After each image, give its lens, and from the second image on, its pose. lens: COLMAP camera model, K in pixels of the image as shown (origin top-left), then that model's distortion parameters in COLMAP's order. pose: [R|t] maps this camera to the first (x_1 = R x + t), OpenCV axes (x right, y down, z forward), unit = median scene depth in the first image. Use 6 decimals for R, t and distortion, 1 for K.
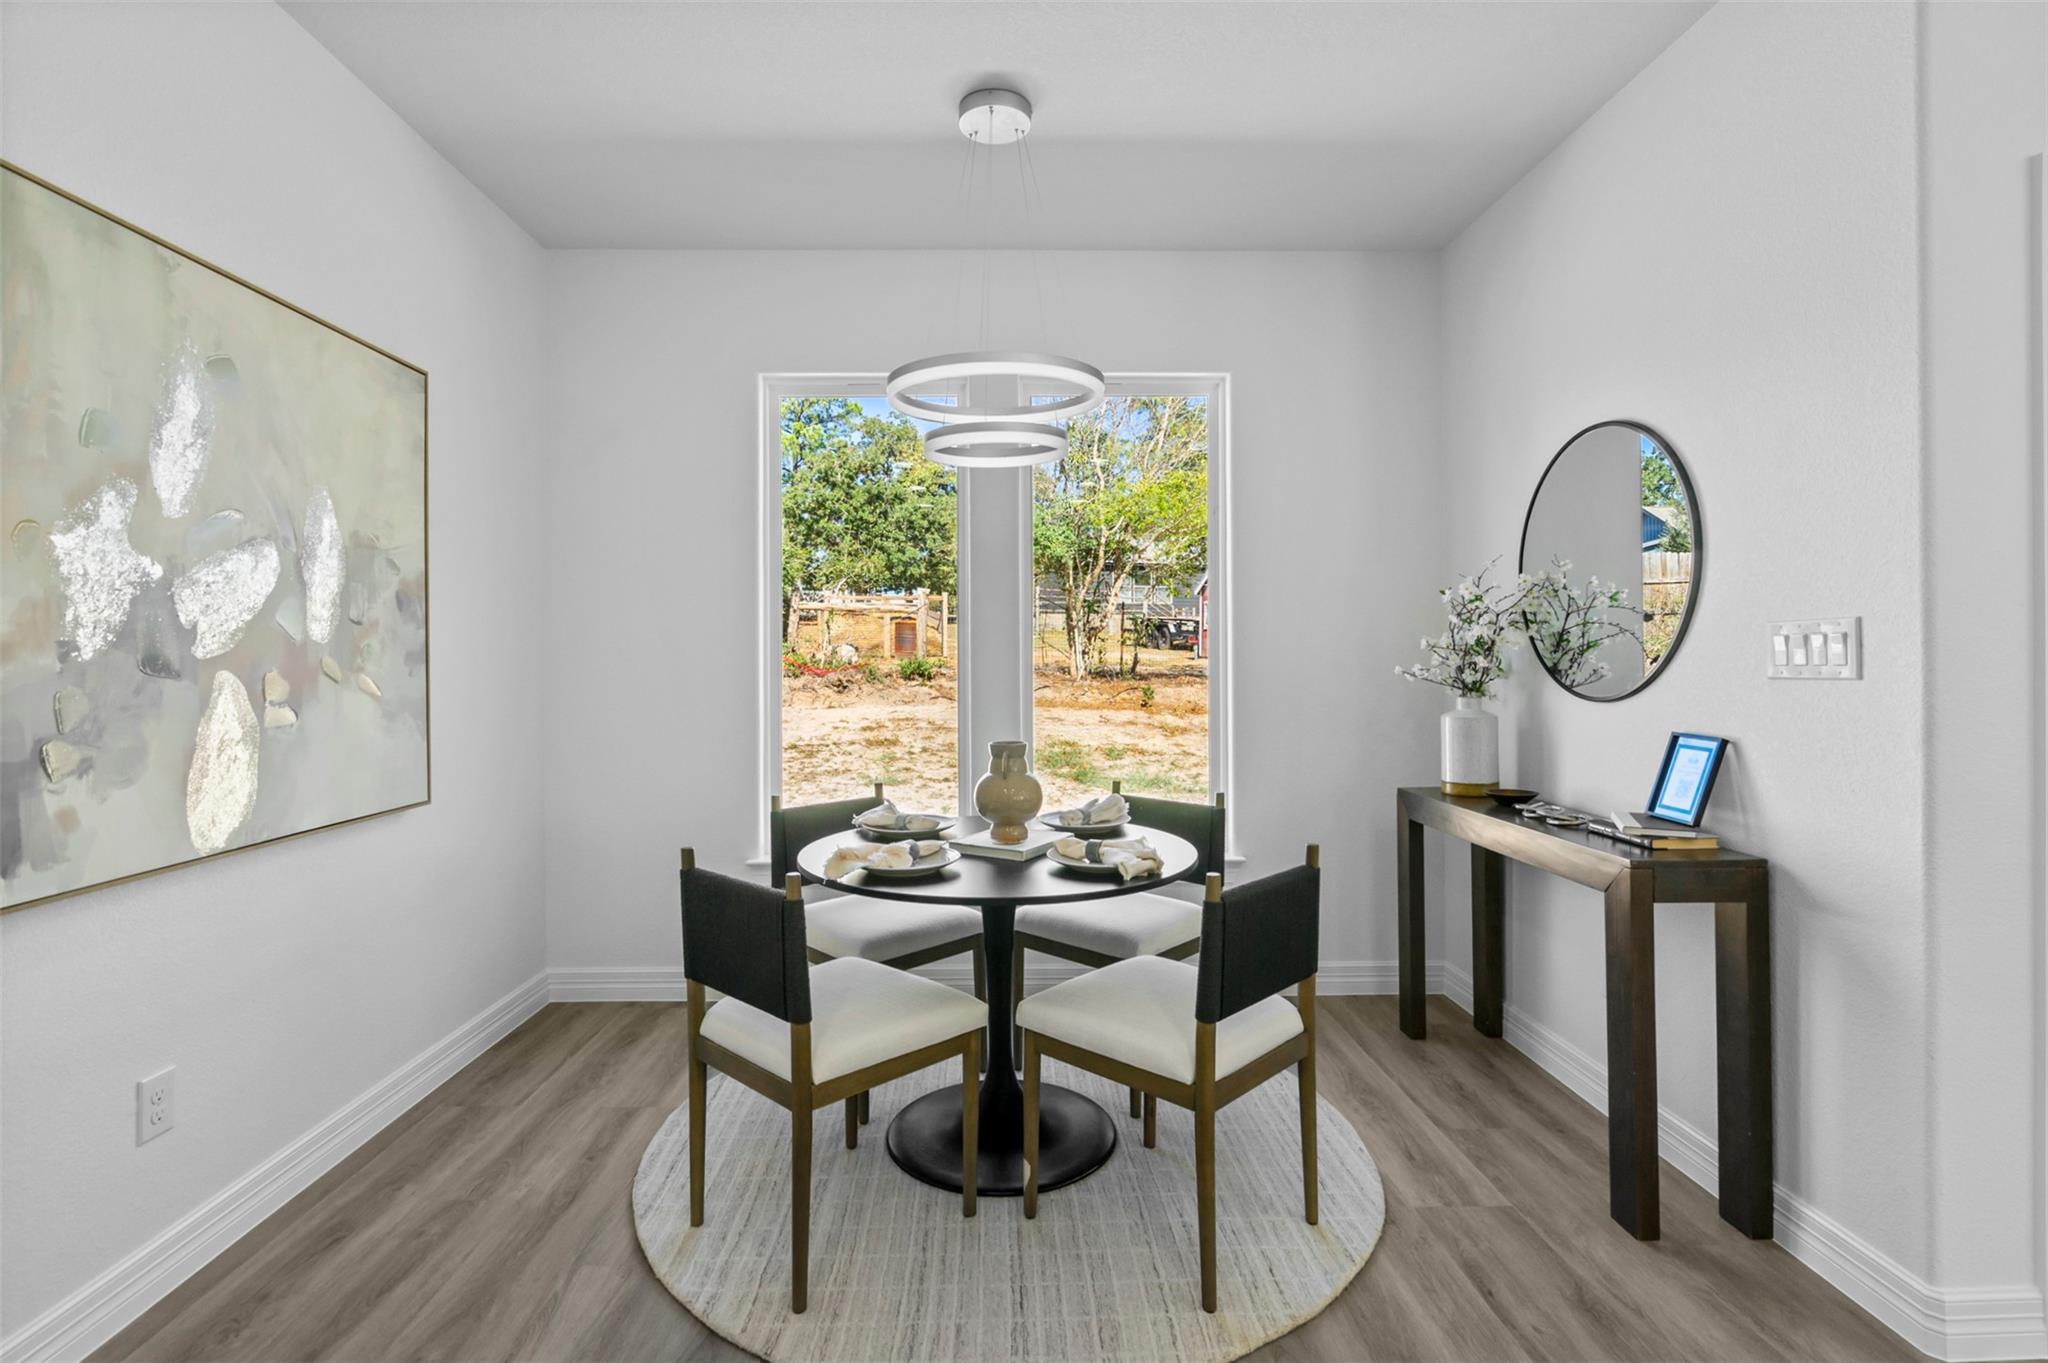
lens RADIAL K [[972.1, 0, 1016.8], [0, 972.1, 655.0], [0, 0, 1]] dist [-0.001937, -0.000328]
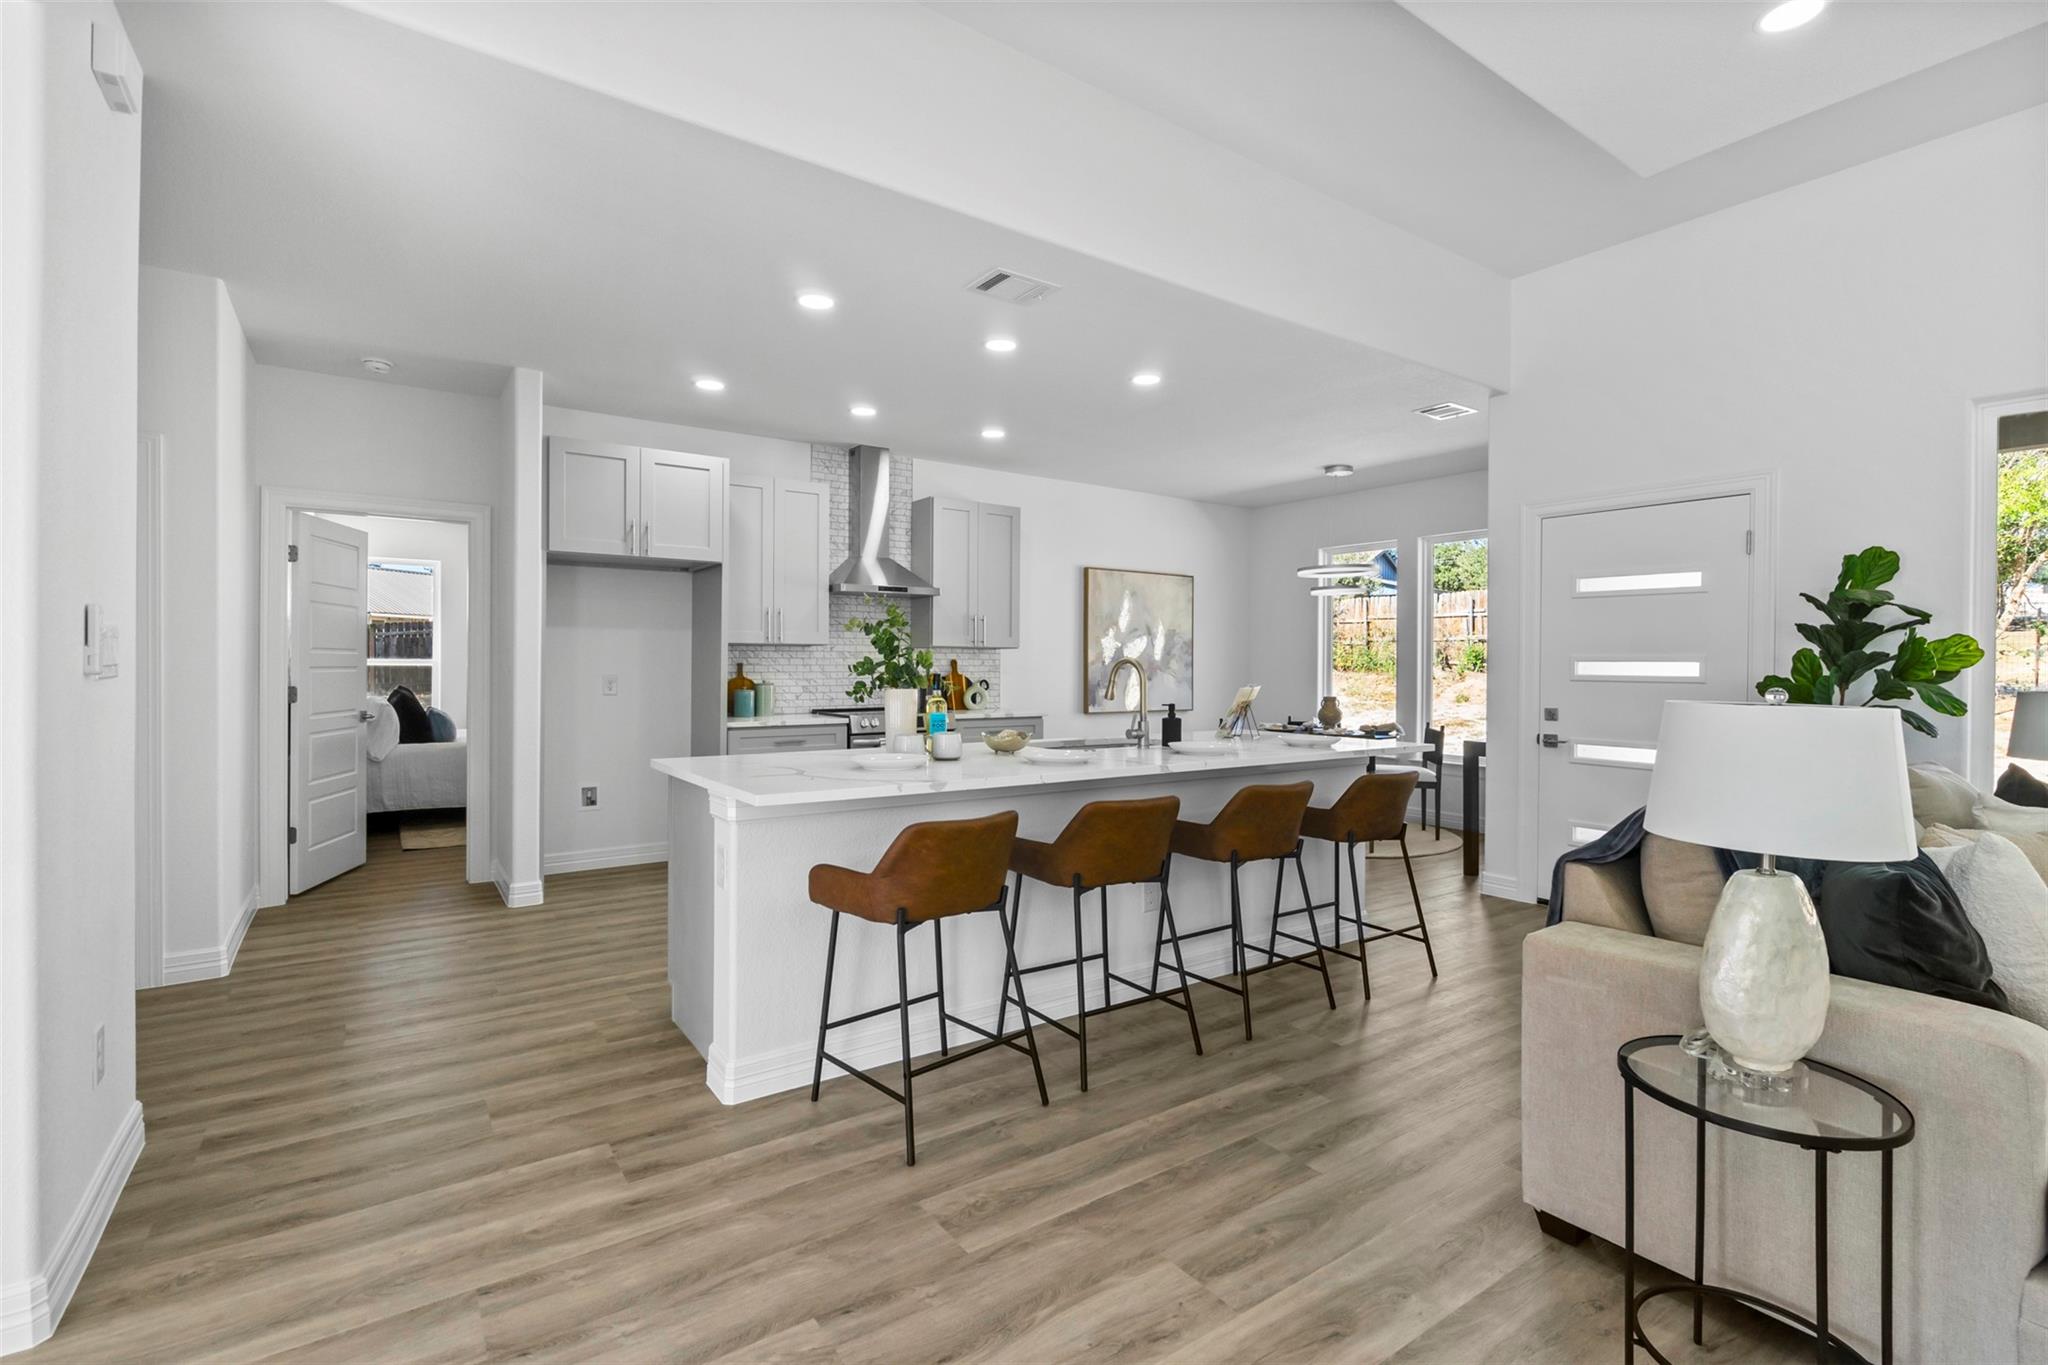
lens RADIAL K [[942.6, 0, 1028.0], [0, 942.6, 668.3], [0, 0, 1]] dist [-0.001229, -0.000063]
pose [[0.572813, 0.011554, -0.819605, 2.132657], [-0.009353, 0.999928, 0.007559, -0.006733], [0.819633, 0.003336, 0.572879, -1.605775]]
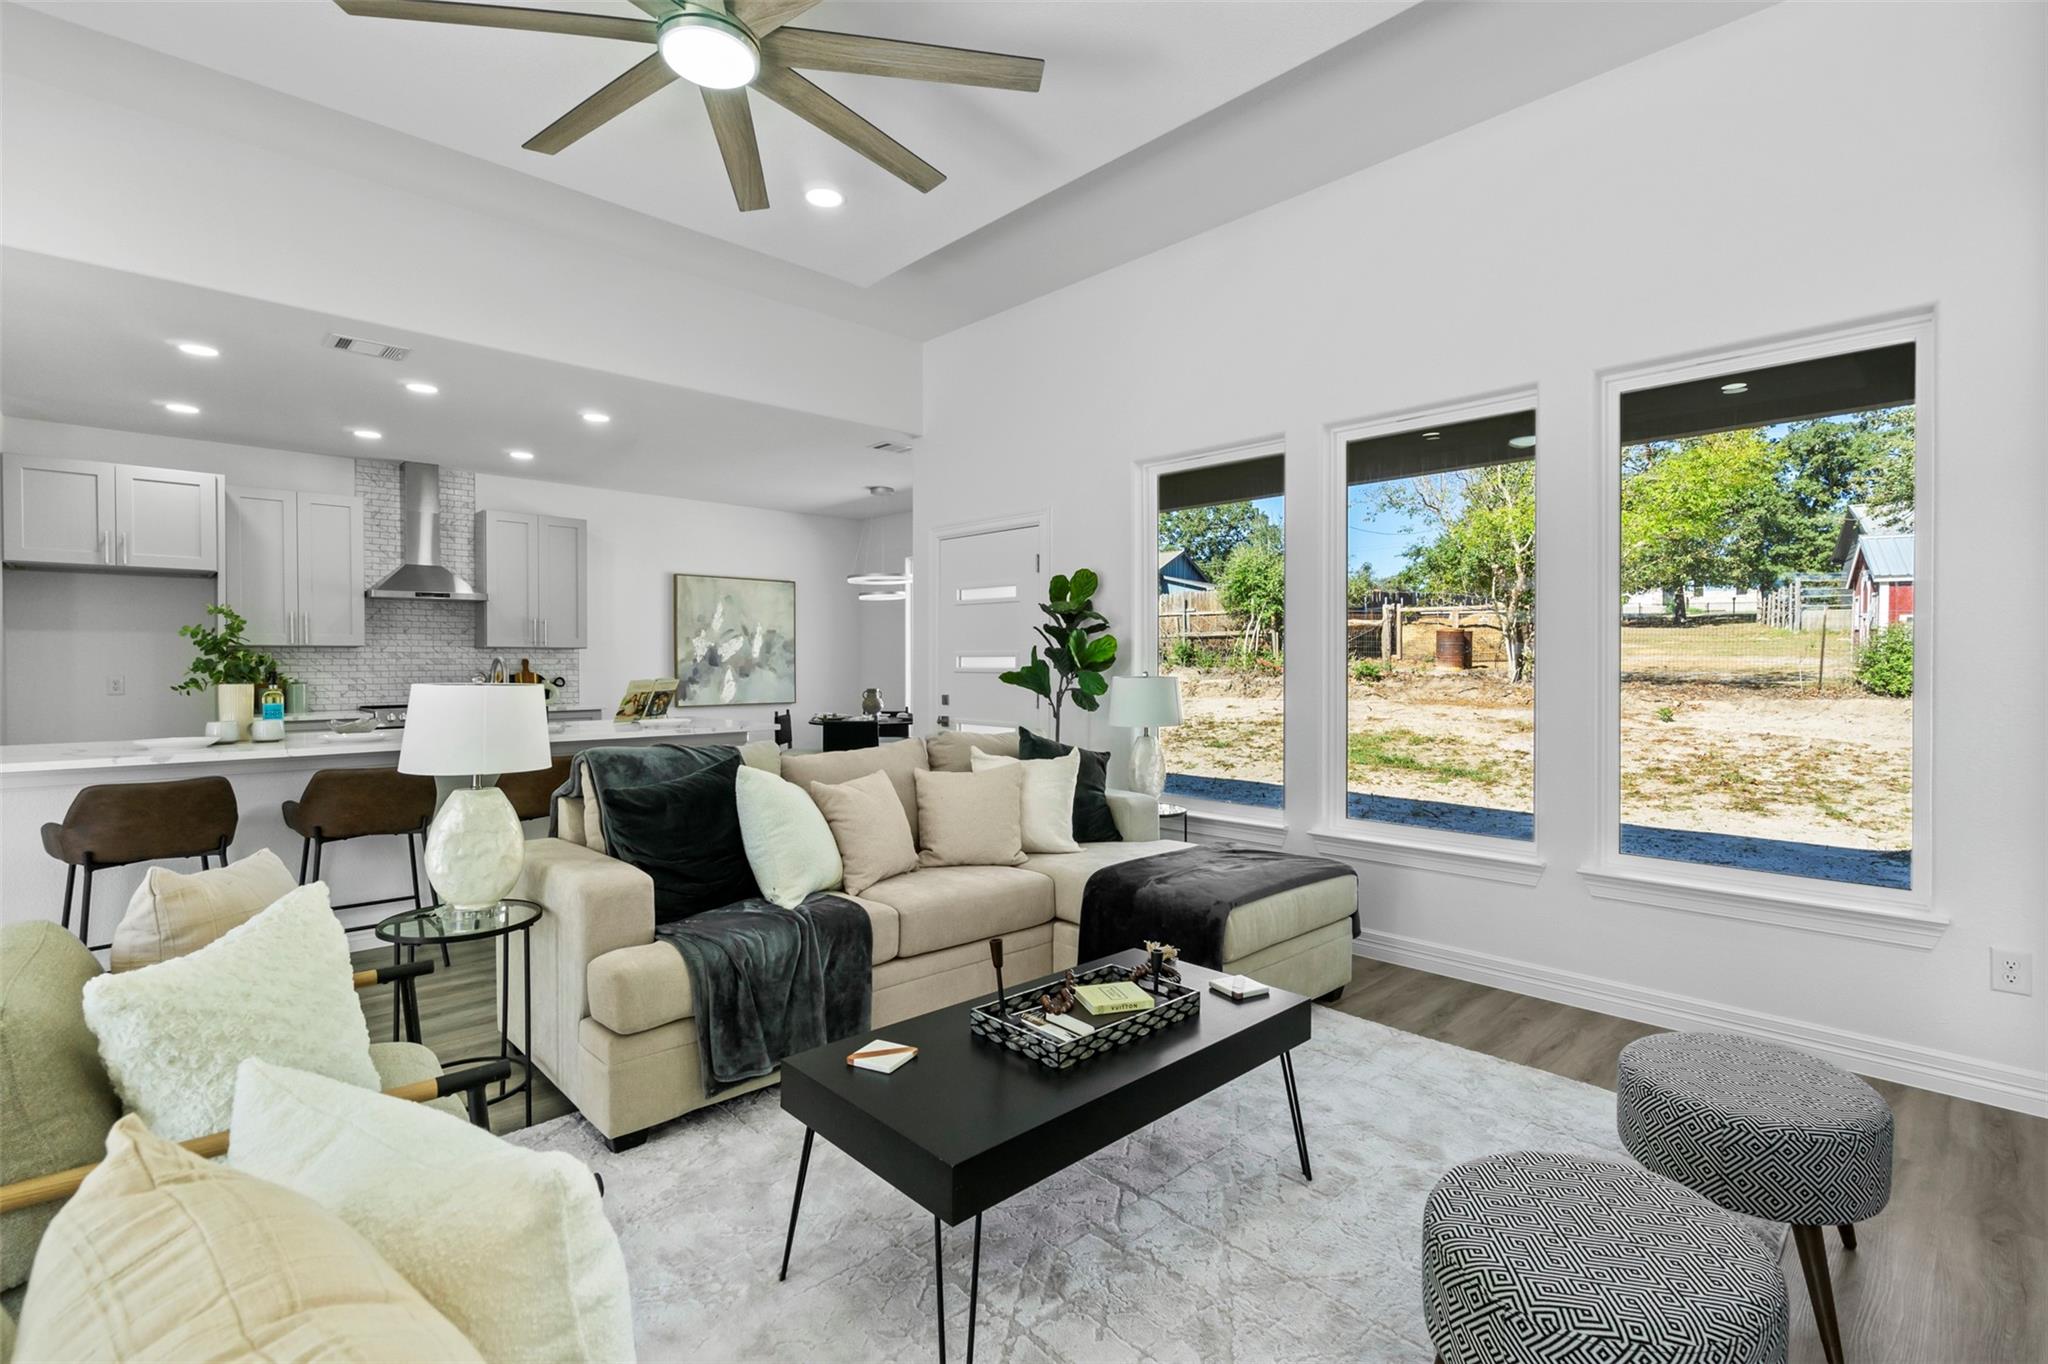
lens RADIAL K [[942.6, 0, 1028.0], [0, 942.6, 667.8], [0, 0, 1]] dist [-0.001229, -0.000063]
pose [[0.692767, 0.007056, -0.721127, 3.222767], [-0.001811, 0.999966, 0.008044, -0.008256], [0.721160, -0.004267, 0.692756, -1.014390]]
